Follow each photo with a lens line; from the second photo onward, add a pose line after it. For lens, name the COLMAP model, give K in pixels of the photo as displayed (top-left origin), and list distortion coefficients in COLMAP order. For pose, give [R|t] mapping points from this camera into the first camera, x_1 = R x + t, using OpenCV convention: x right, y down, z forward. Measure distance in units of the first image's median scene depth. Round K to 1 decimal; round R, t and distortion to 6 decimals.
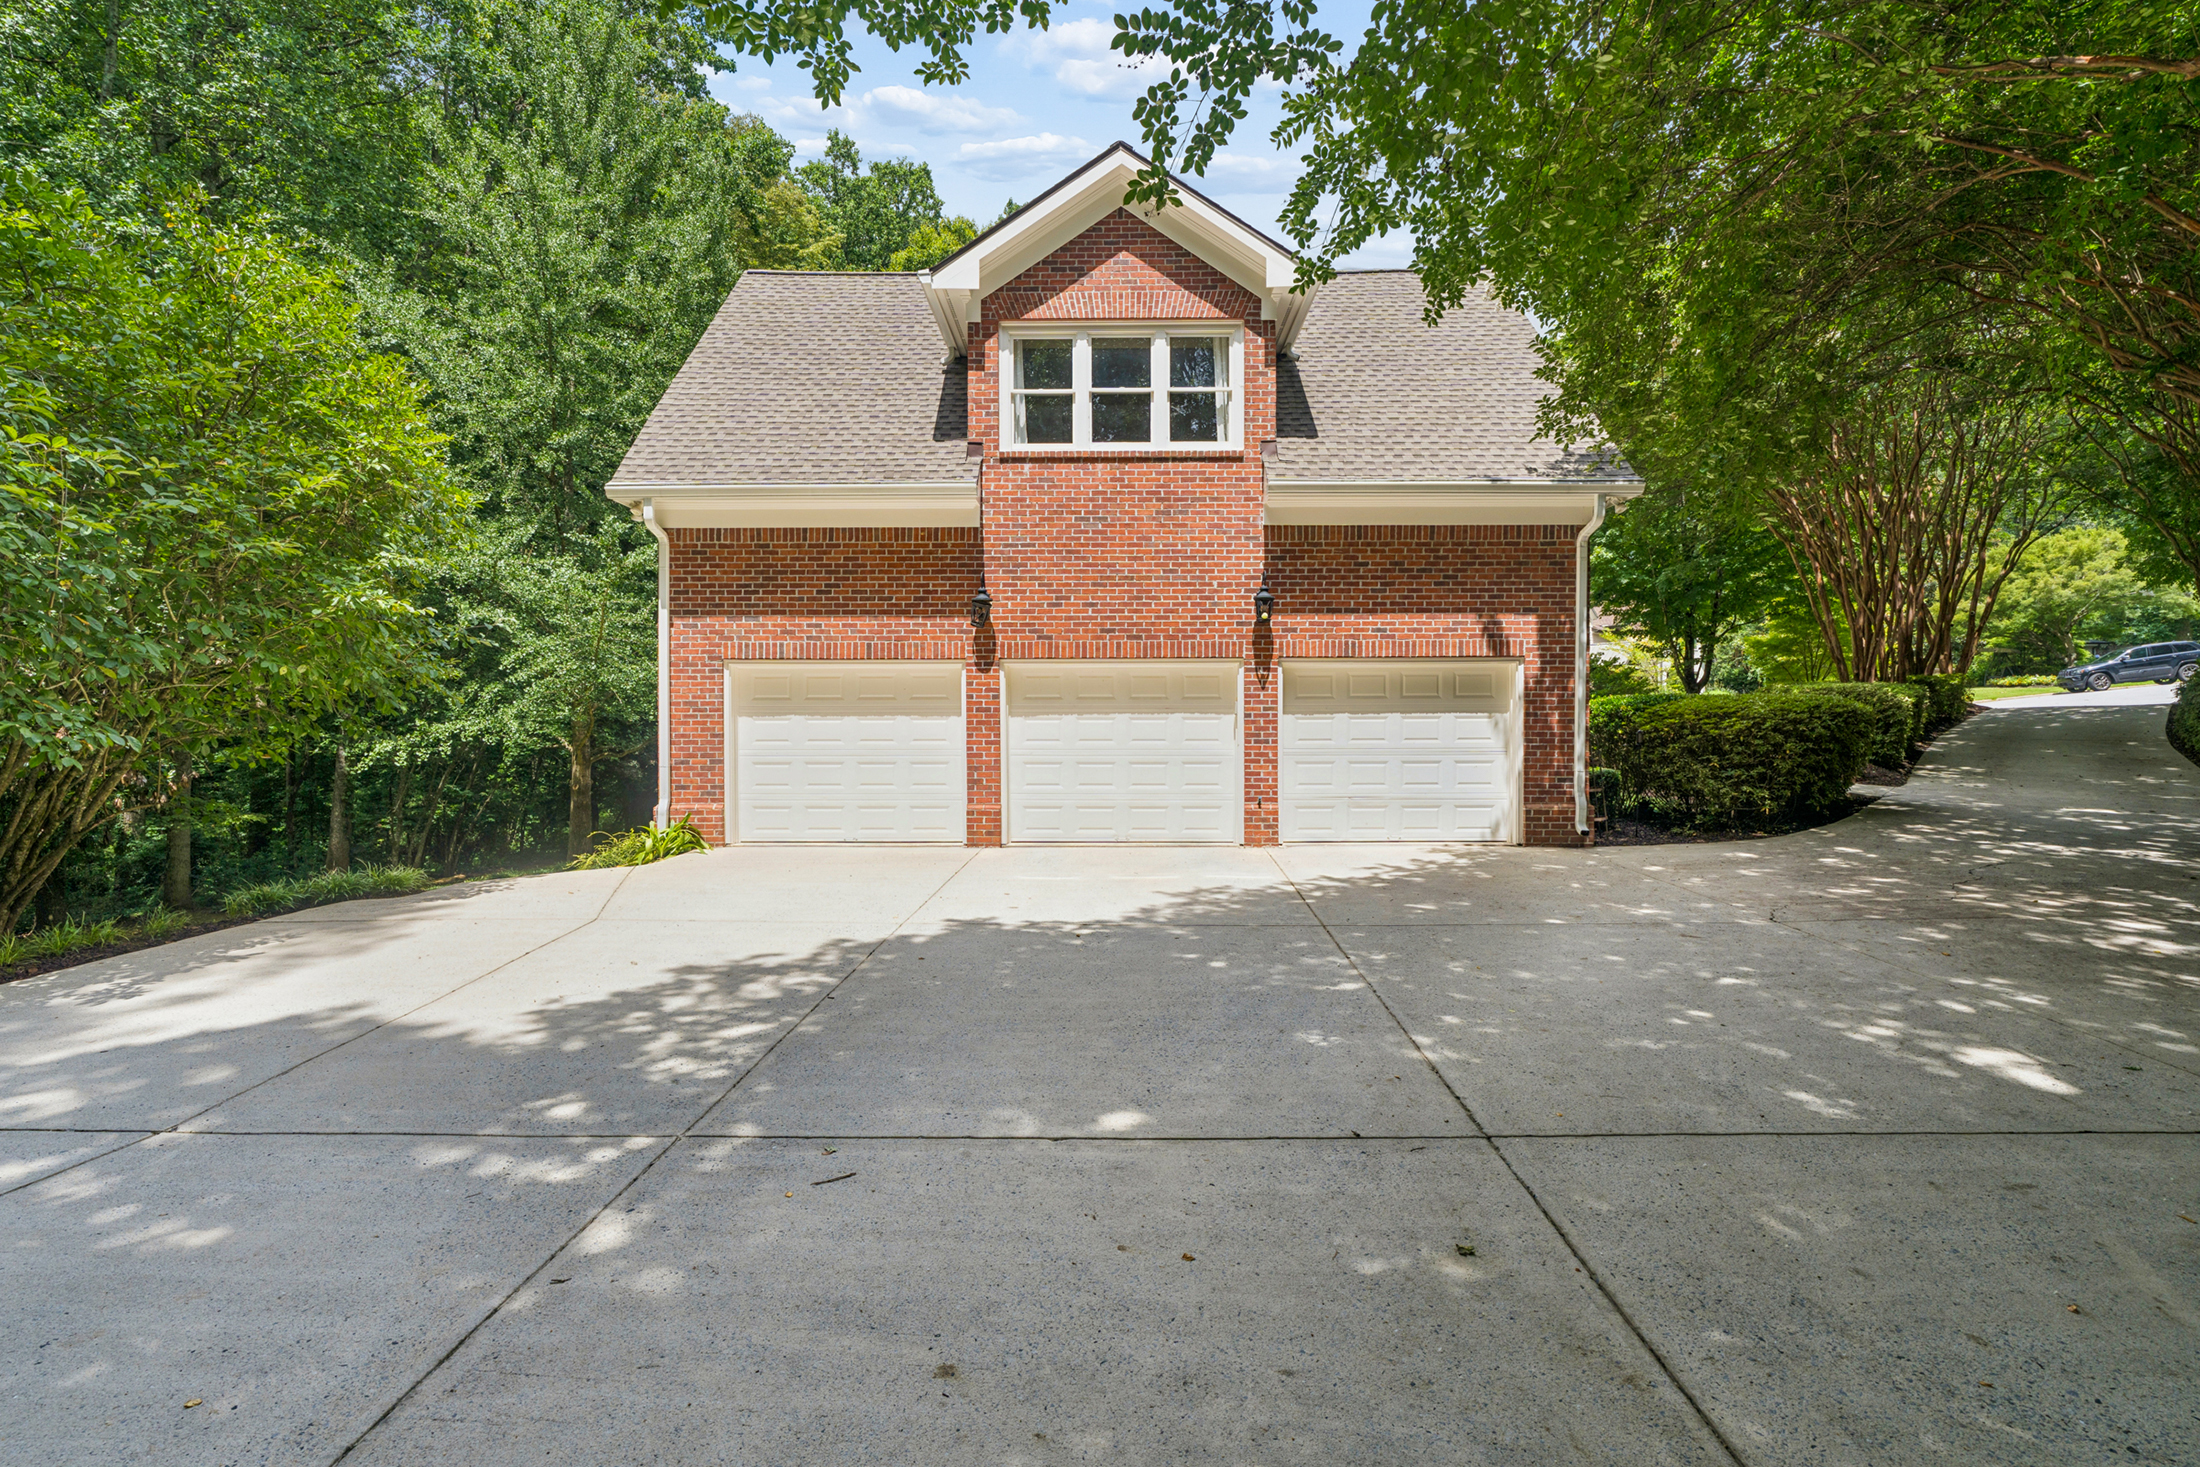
lens RADIAL K [[1015.4, 0, 1178.8], [0, 1015.4, 730.6], [0, 0, 1]] dist [-0.015267, 0.007293]
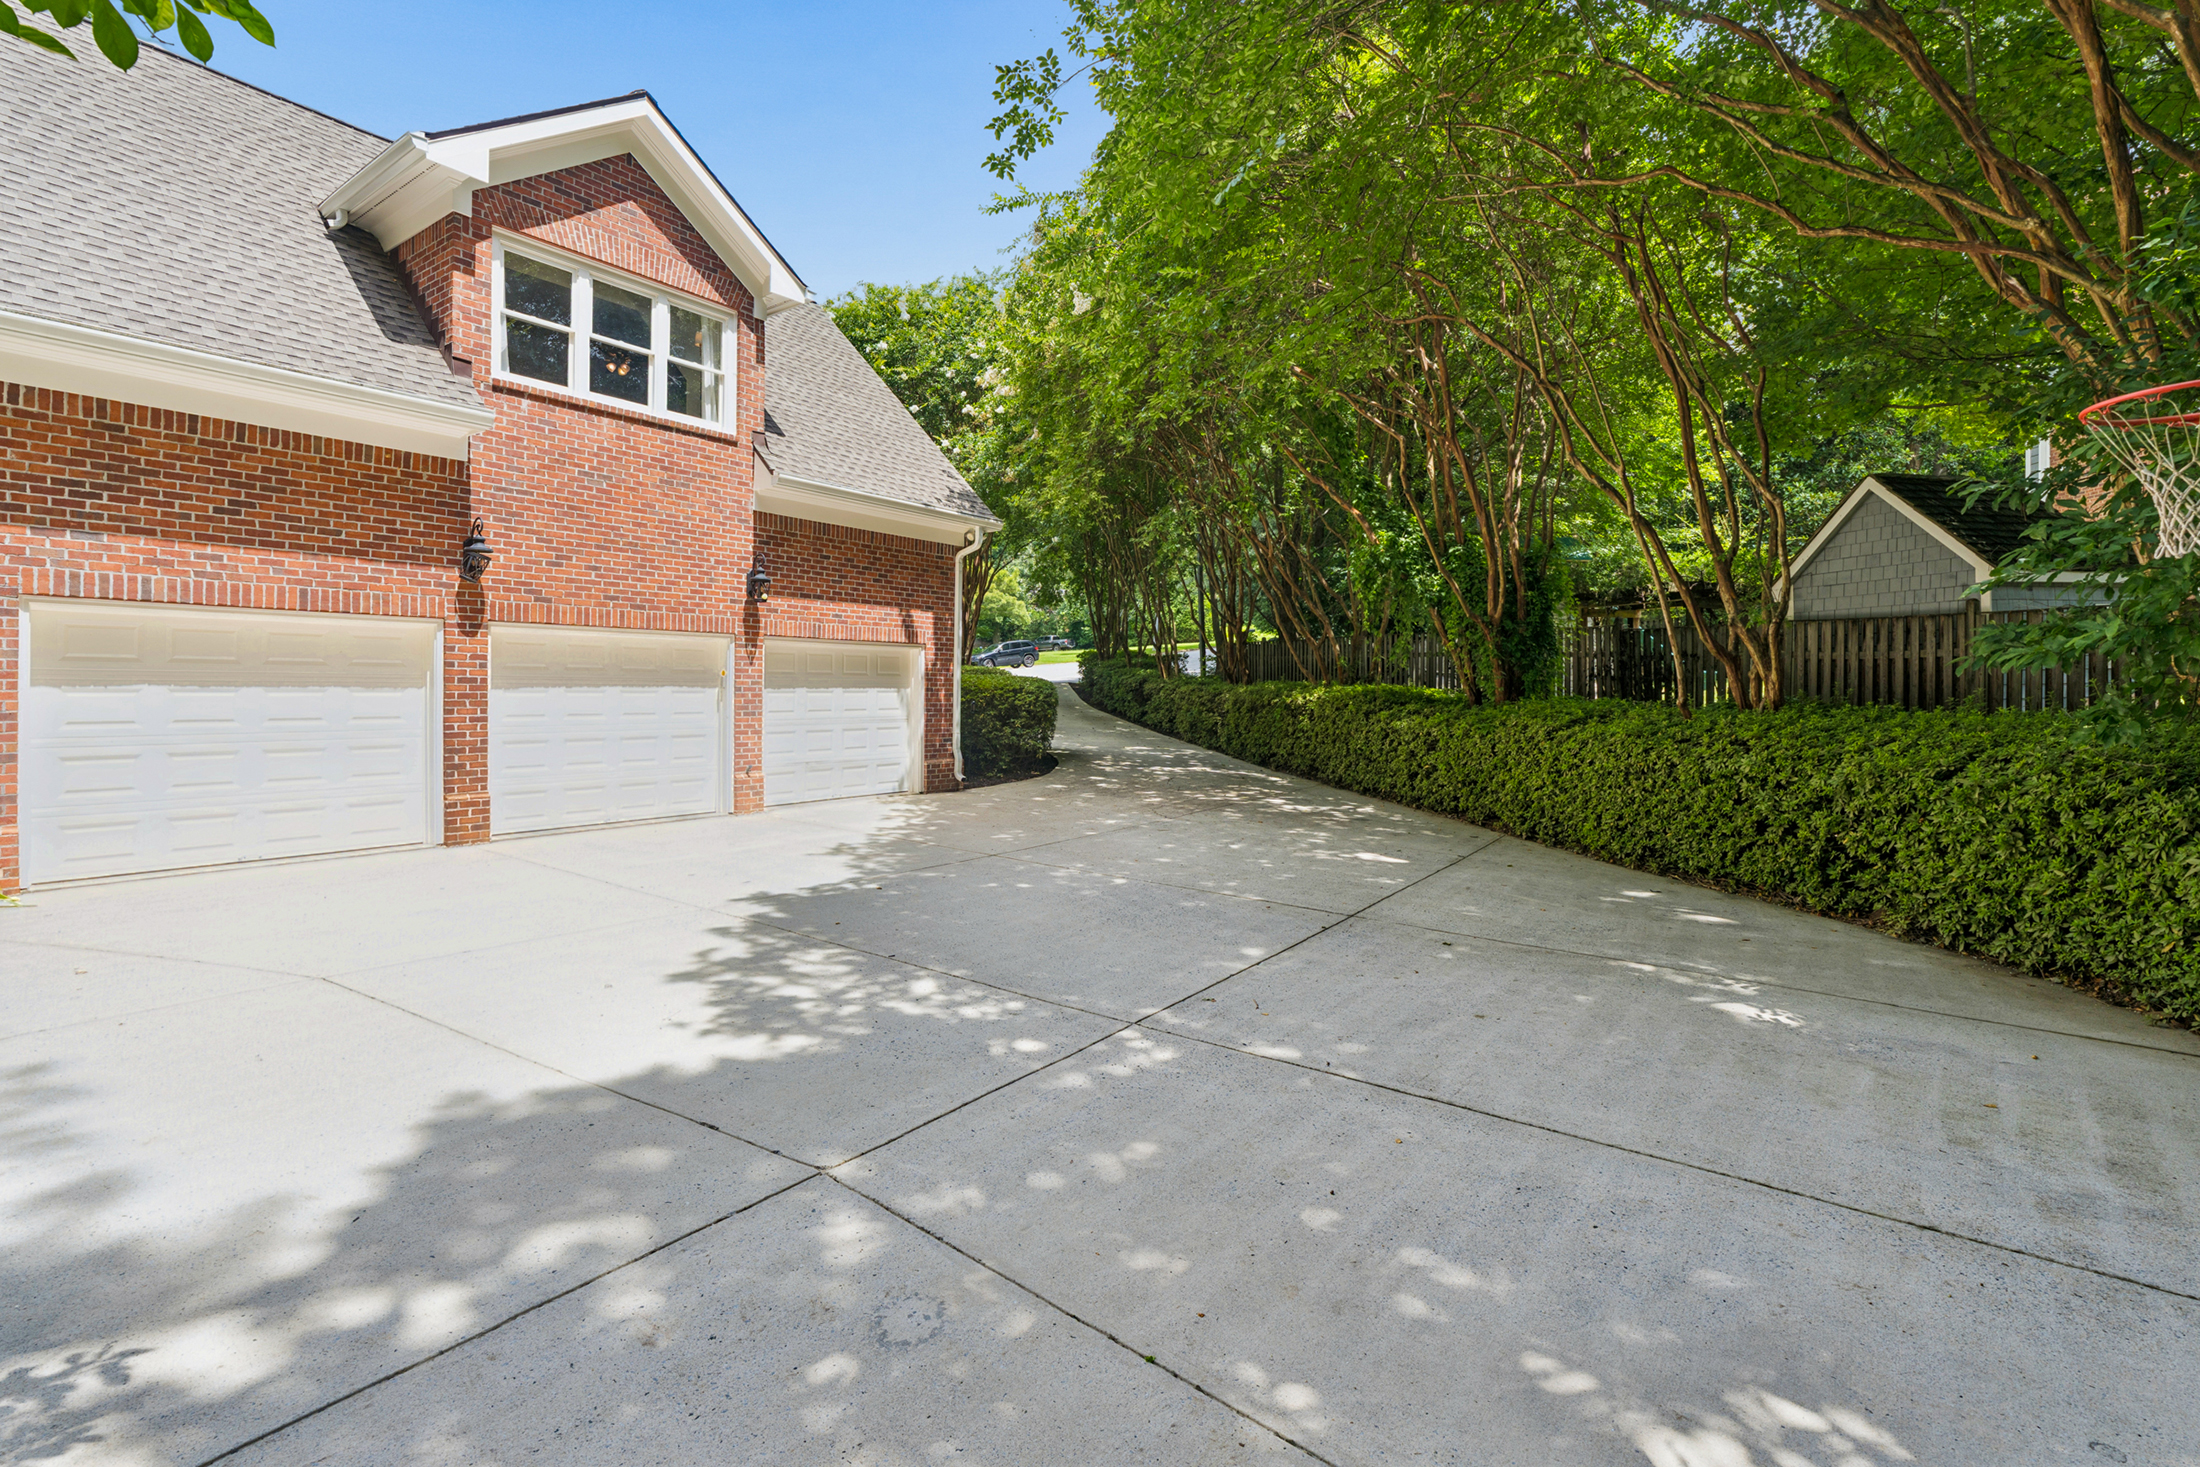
lens RADIAL K [[992.3, 0, 1100.2], [0, 992.3, 692.4], [0, 0, 1]] dist [-0.011410, 0.000074]
pose [[0.578240, 0.003990, 0.815857, -0.556616], [-0.001344, 0.999991, -0.003939, -0.008245], [-0.815865, 0.001181, 0.578241, 0.104670]]
